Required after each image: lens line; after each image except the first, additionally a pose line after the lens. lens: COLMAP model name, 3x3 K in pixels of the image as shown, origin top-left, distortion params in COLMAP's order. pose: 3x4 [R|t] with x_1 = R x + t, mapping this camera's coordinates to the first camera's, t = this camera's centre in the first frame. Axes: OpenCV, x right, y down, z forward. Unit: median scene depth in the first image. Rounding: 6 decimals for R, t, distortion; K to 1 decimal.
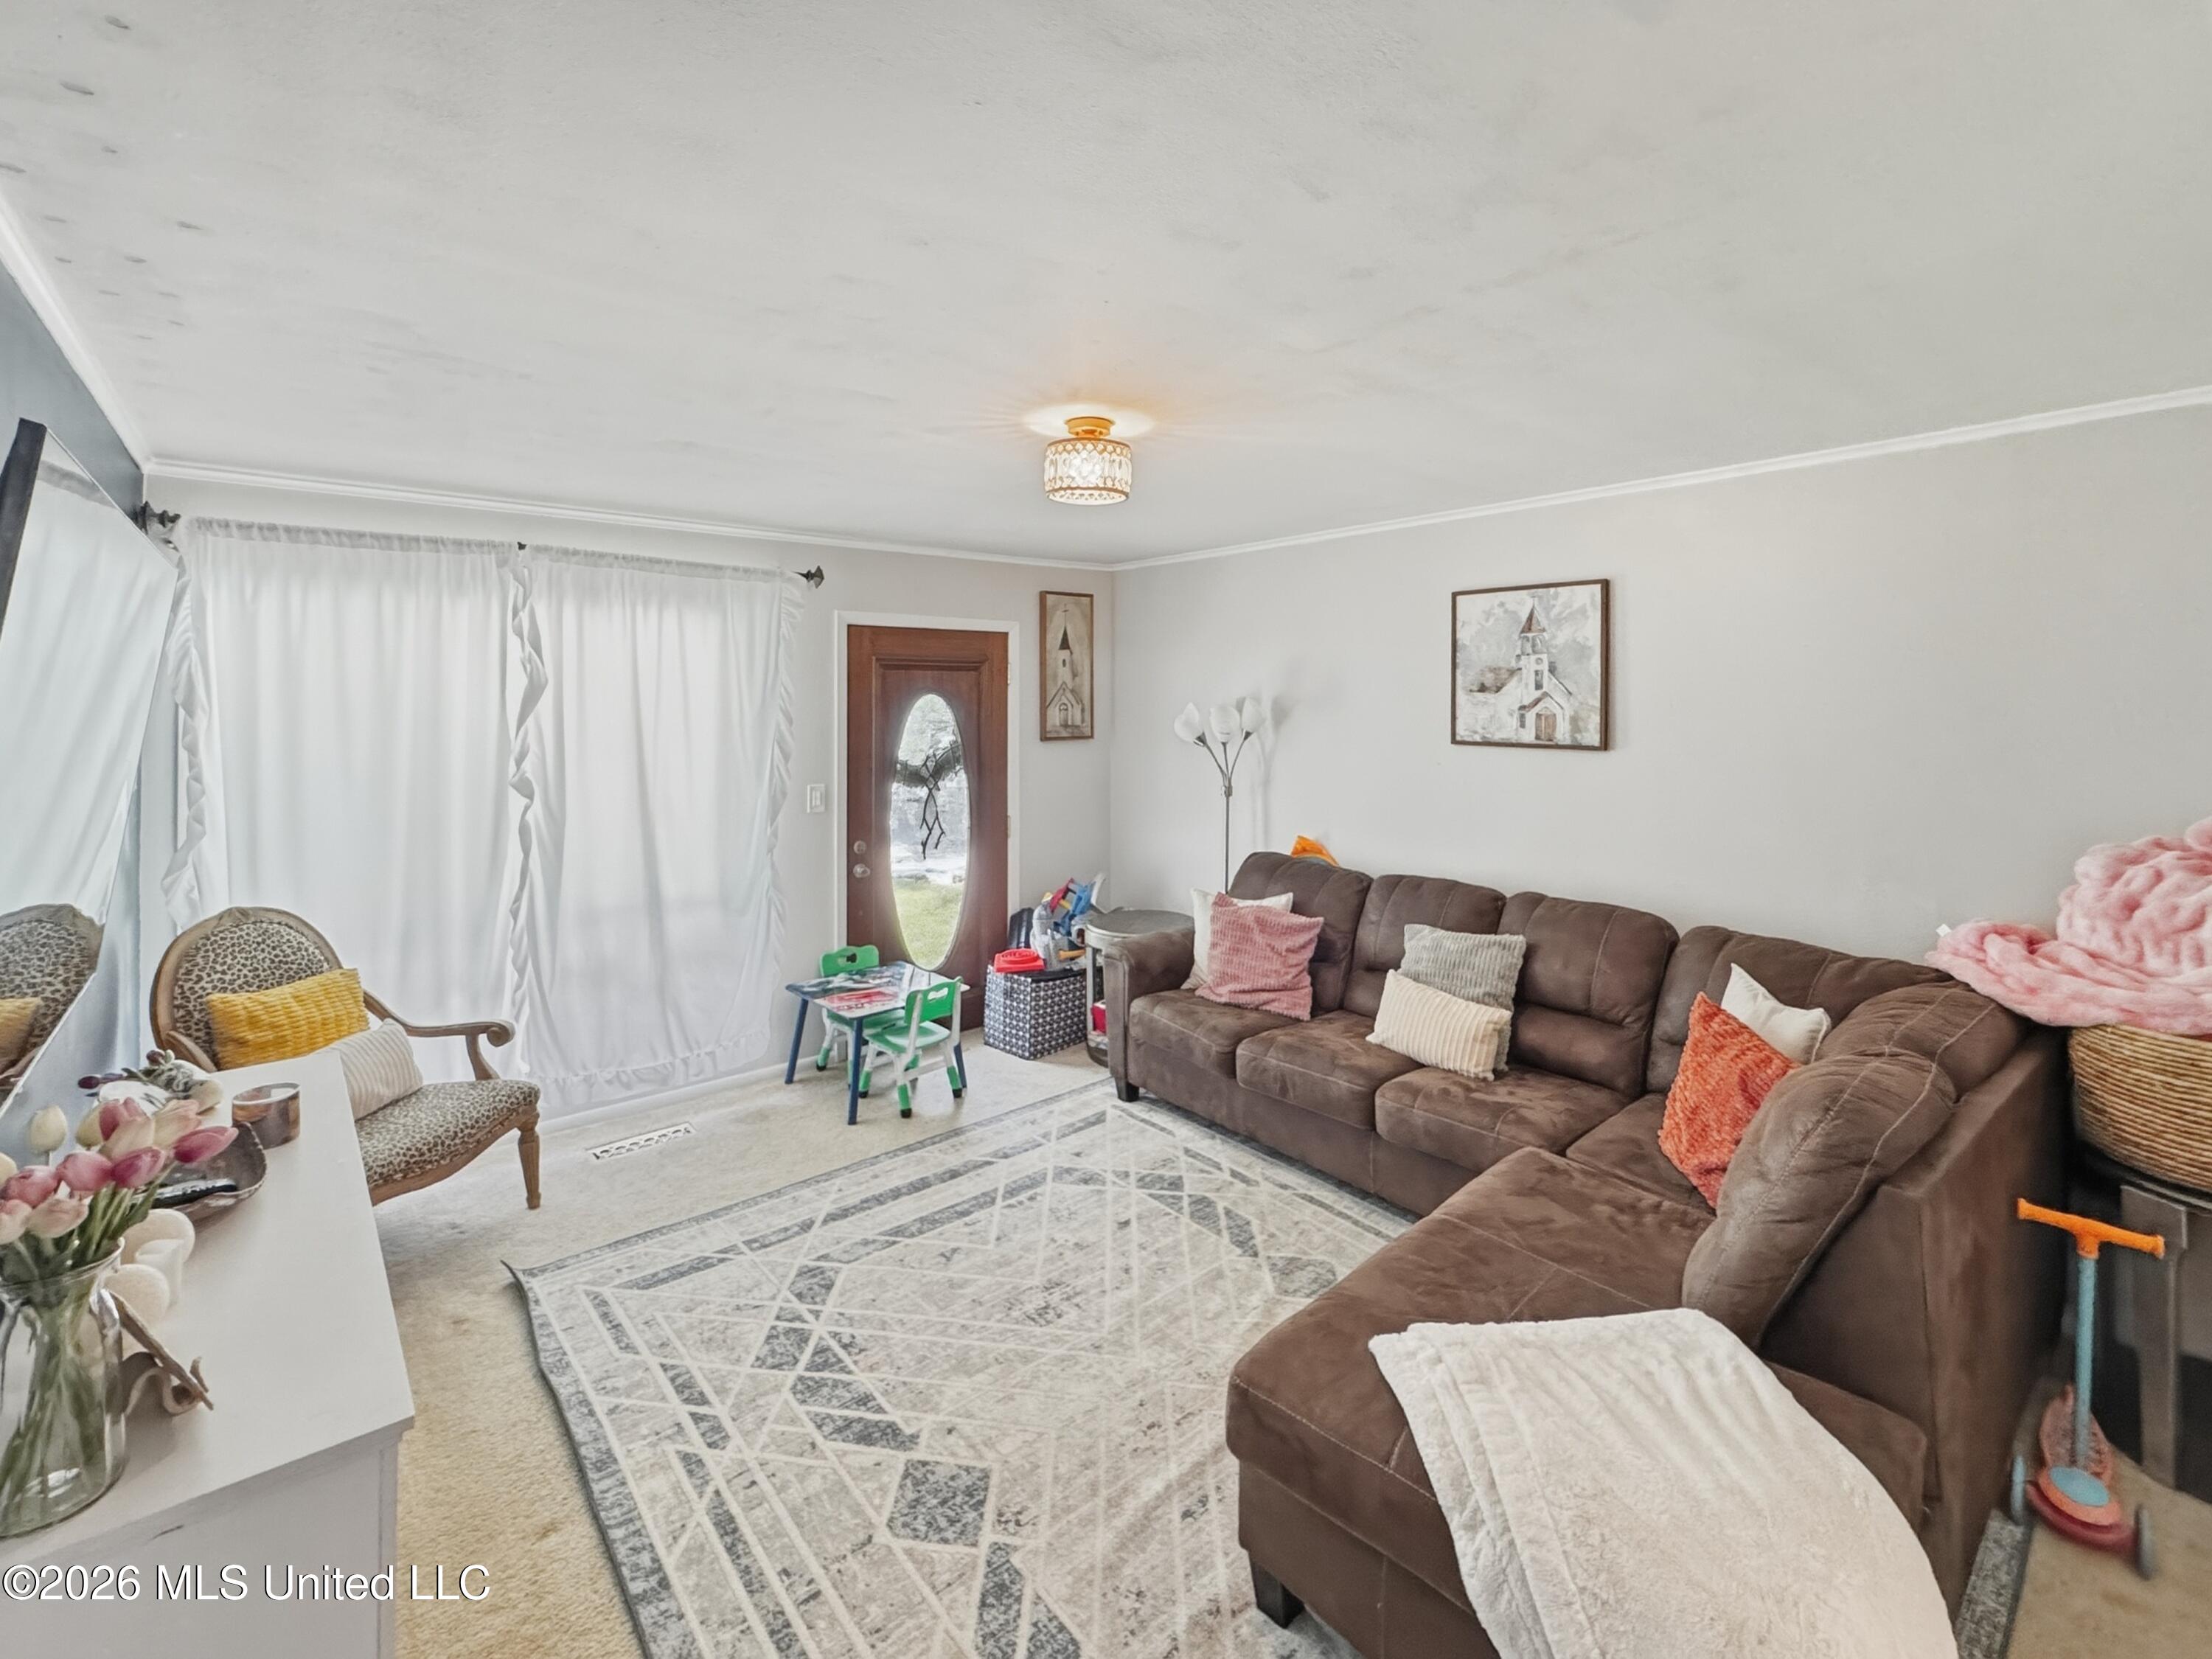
lens RADIAL K [[1004.7, 0, 1073.6], [0, 1004.7, 678.7], [0, 0, 1]] dist [-0.001964, 0.000577]
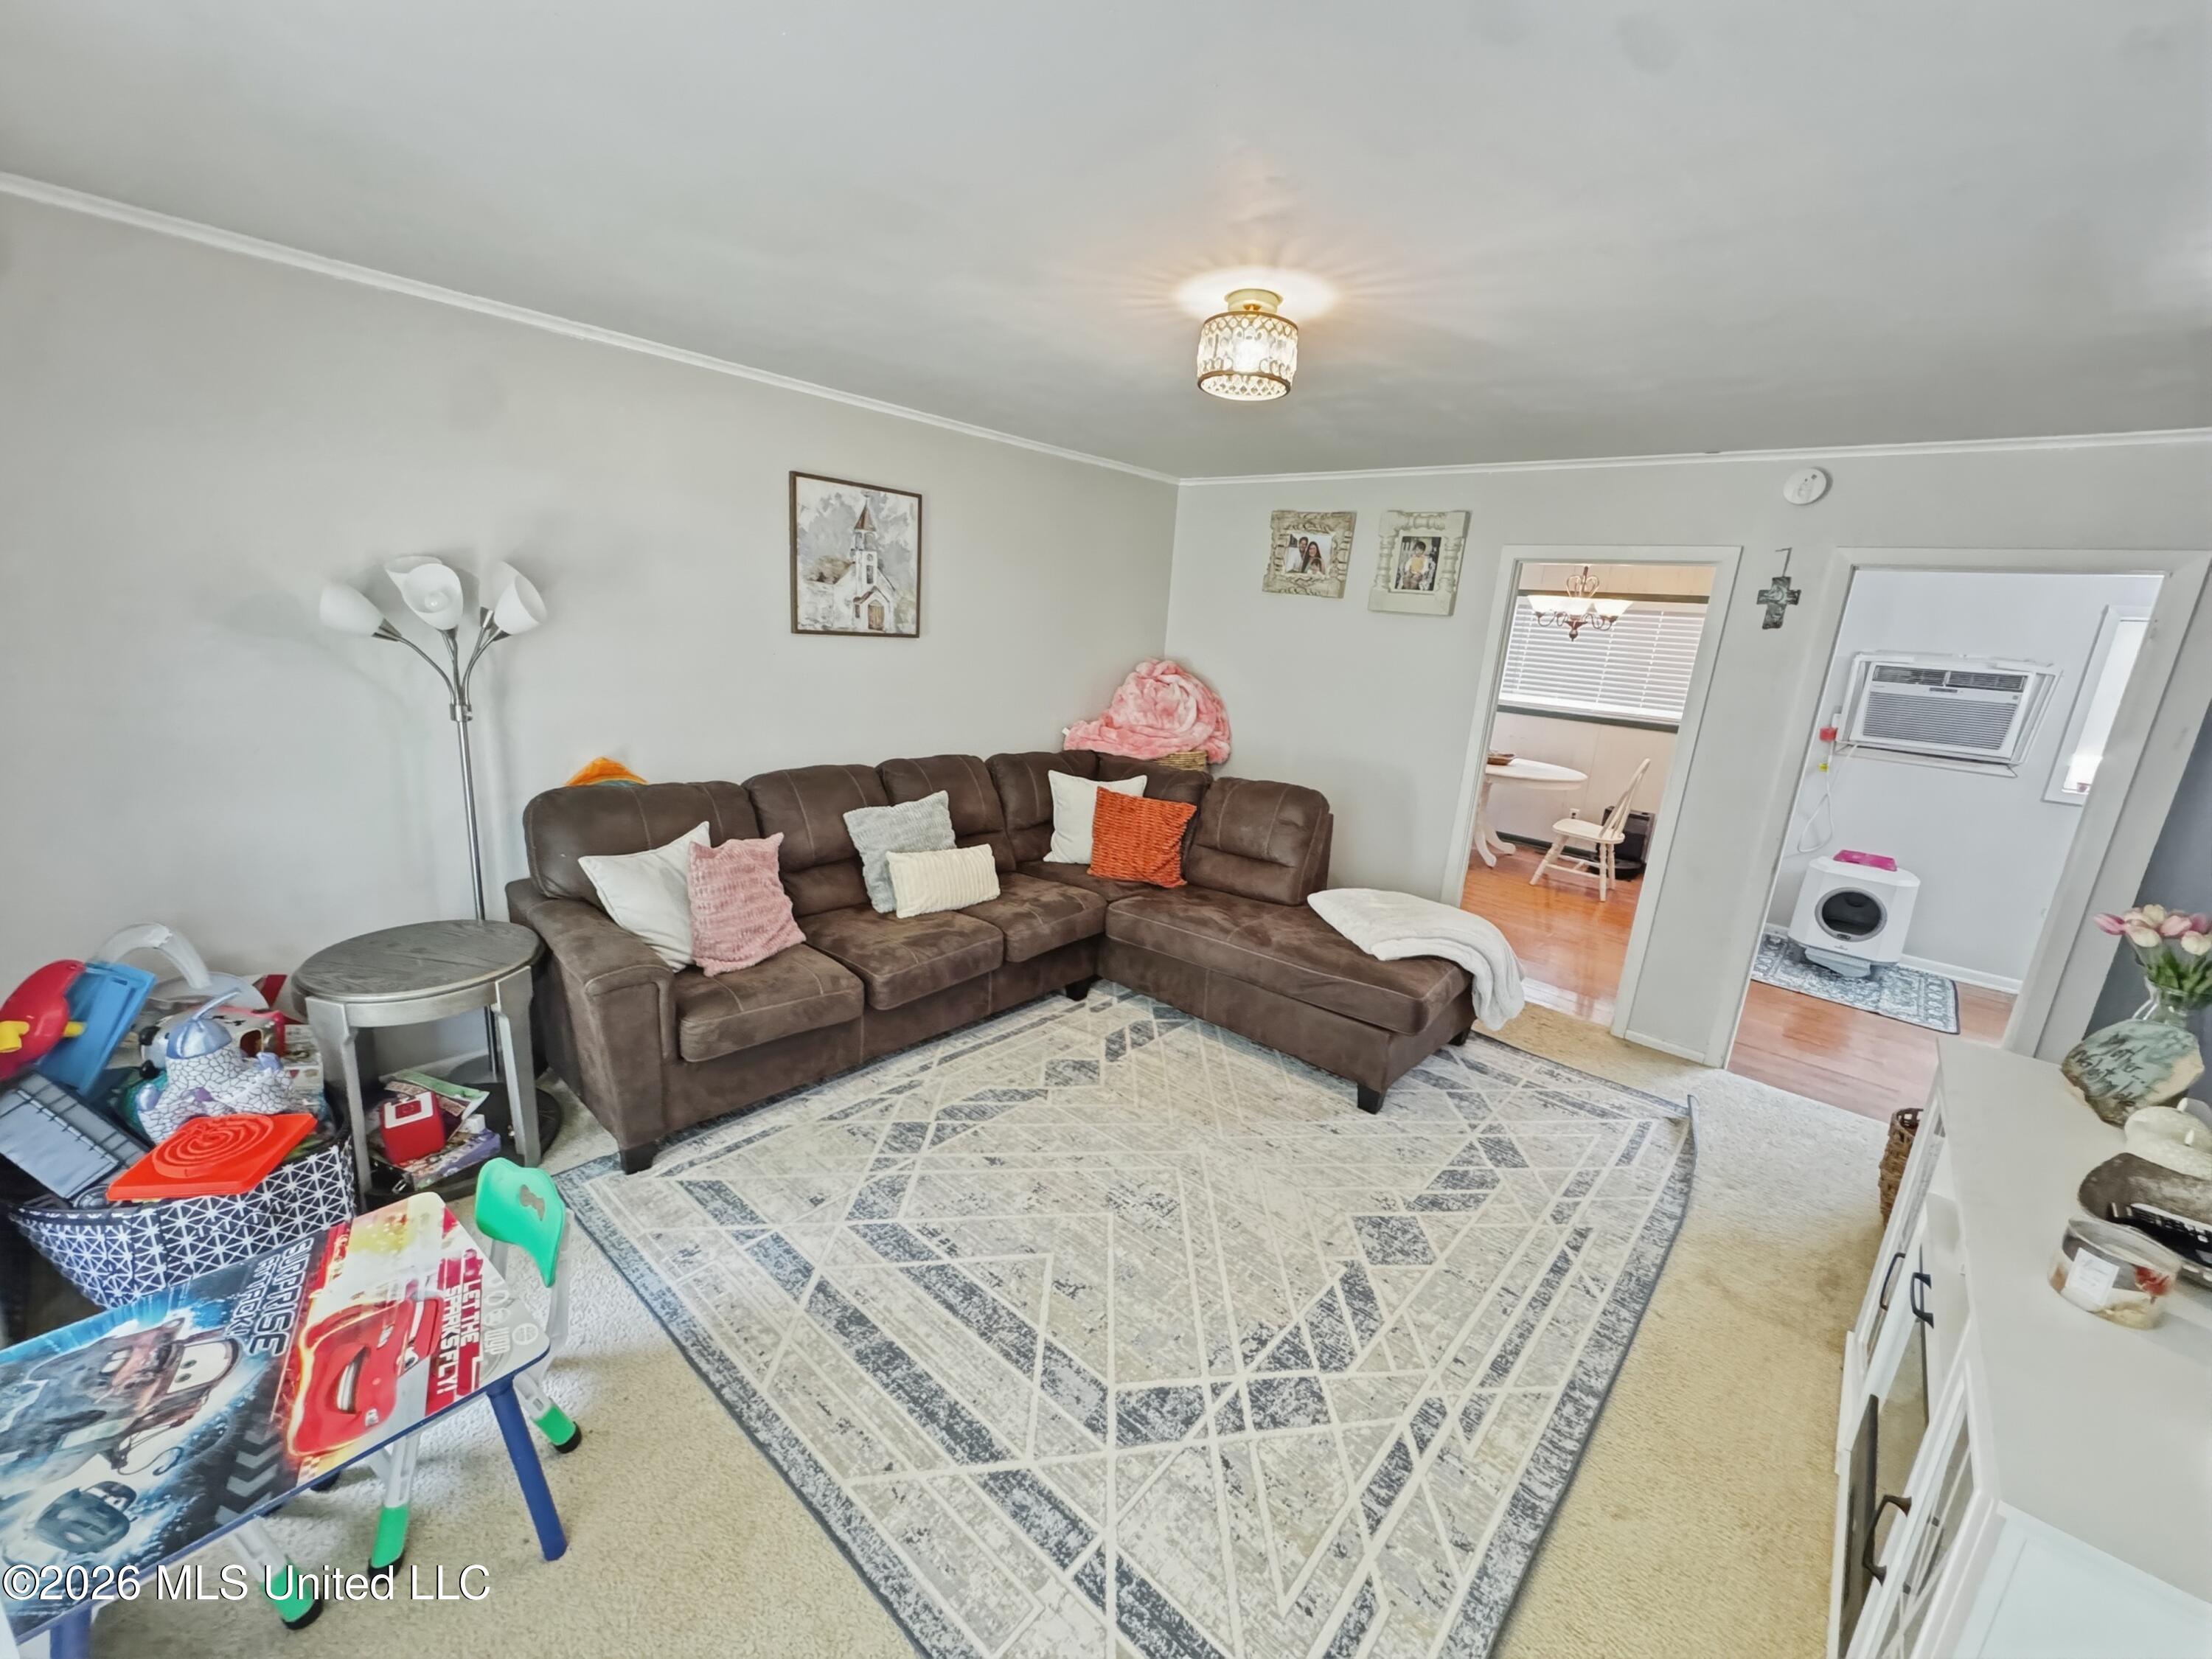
lens RADIAL K [[881.6, 0, 1103.0], [0, 881.6, 829.8], [0, 0, 1]] dist [-0.004253, 0.000508]
pose [[-0.167983, -0.245891, 0.954630, -0.678562], [-0.088075, 0.968262, 0.233904, 0.027437], [-0.981847, -0.044787, -0.184309, 1.039534]]
